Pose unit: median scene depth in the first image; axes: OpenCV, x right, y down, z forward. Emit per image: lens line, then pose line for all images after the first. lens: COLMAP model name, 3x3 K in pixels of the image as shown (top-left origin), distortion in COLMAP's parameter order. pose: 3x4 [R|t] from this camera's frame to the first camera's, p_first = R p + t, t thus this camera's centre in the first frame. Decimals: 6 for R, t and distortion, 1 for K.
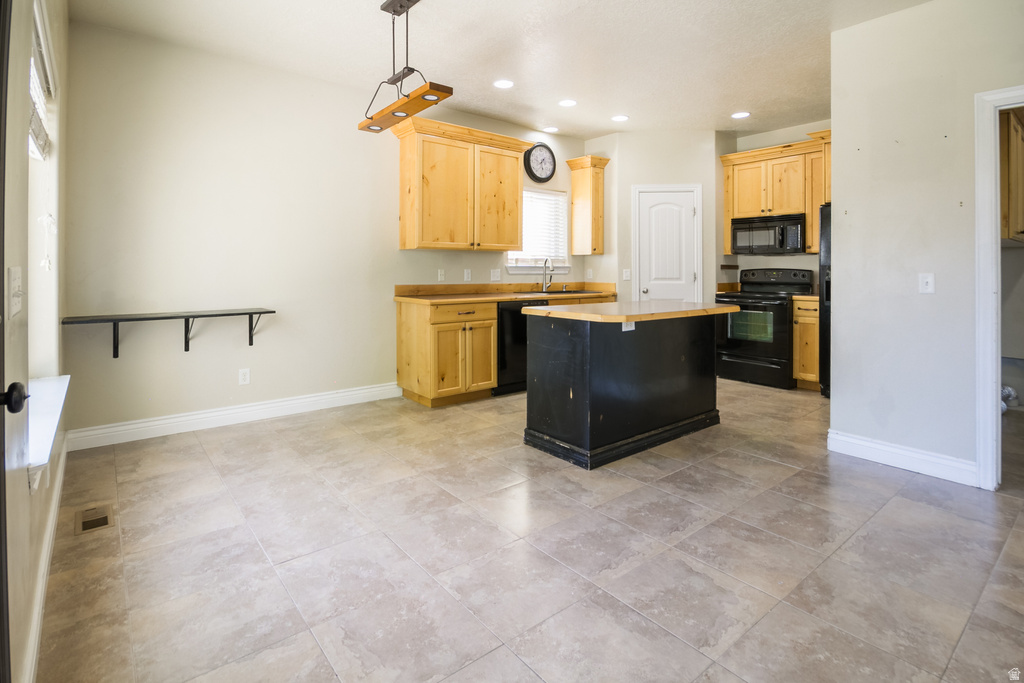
lens RADIAL K [[512.1, 0, 513.6], [0, 512.1, 265.9], [0, 0, 1]] dist [-0.000376, 0.000225]
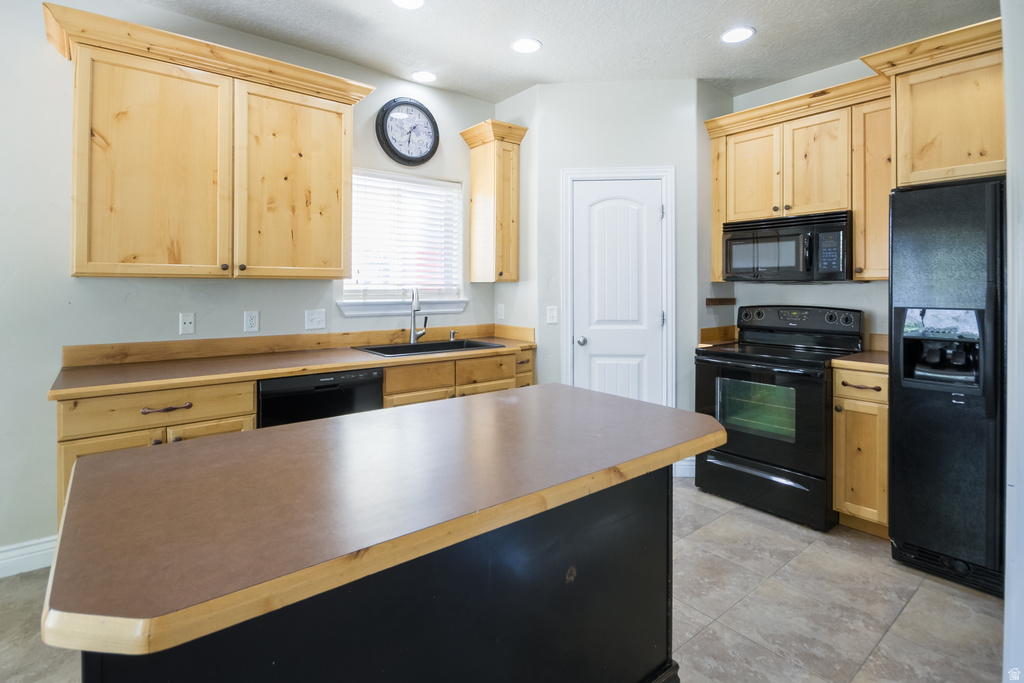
lens RADIAL K [[505.3, 0, 513.3], [0, 505.3, 286.2], [0, 0, 1]] dist [-0.000373, 0.000001]
pose [[0.999913, -0.001372, -0.013083, 0.191704], [0.001423, 0.999991, 0.003944, -0.020663], [0.013077, -0.003962, 0.999907, 0.413443]]
